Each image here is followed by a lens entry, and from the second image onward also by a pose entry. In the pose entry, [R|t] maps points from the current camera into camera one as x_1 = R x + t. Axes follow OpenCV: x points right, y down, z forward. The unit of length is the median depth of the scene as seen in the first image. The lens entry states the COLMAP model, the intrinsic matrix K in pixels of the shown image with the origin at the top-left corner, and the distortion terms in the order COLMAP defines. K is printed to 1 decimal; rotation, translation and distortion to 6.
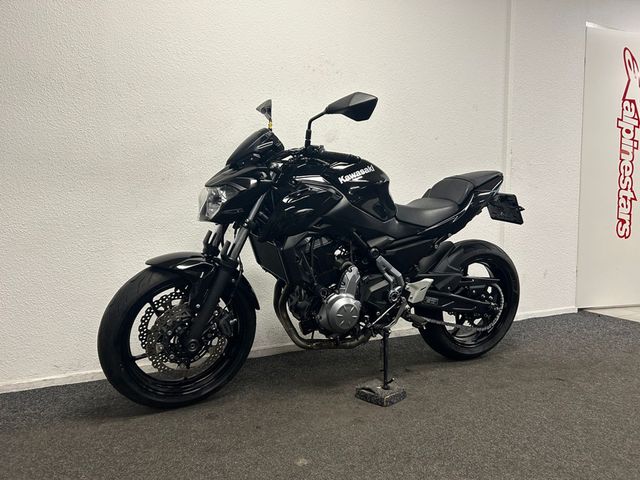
lens RADIAL K [[487.8, 0, 320.0], [0, 487.8, 240.0], [0, 0, 1]] dist [0.005596, 0.002118]
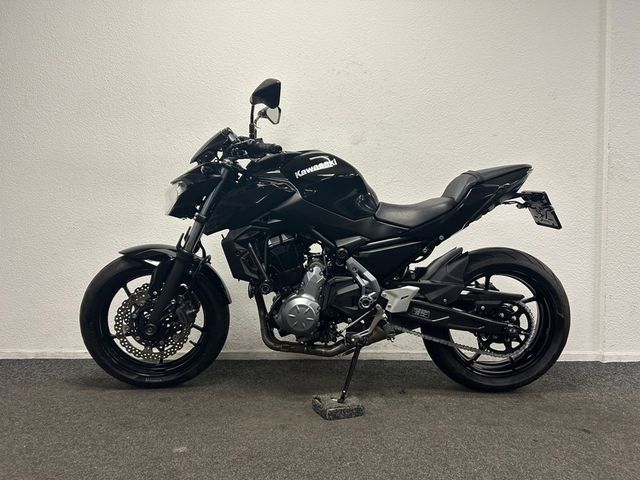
lens RADIAL K [[487.8, 0, 320.0], [0, 487.8, 240.0], [0, 0, 1]] dist [0.005596, 0.002118]
pose [[0.911096, 0.016811, -0.411851, 0.444035], [-0.041266, 0.997868, -0.050557, 0.048780], [0.410123, 0.063058, 0.909848, 0.133625]]
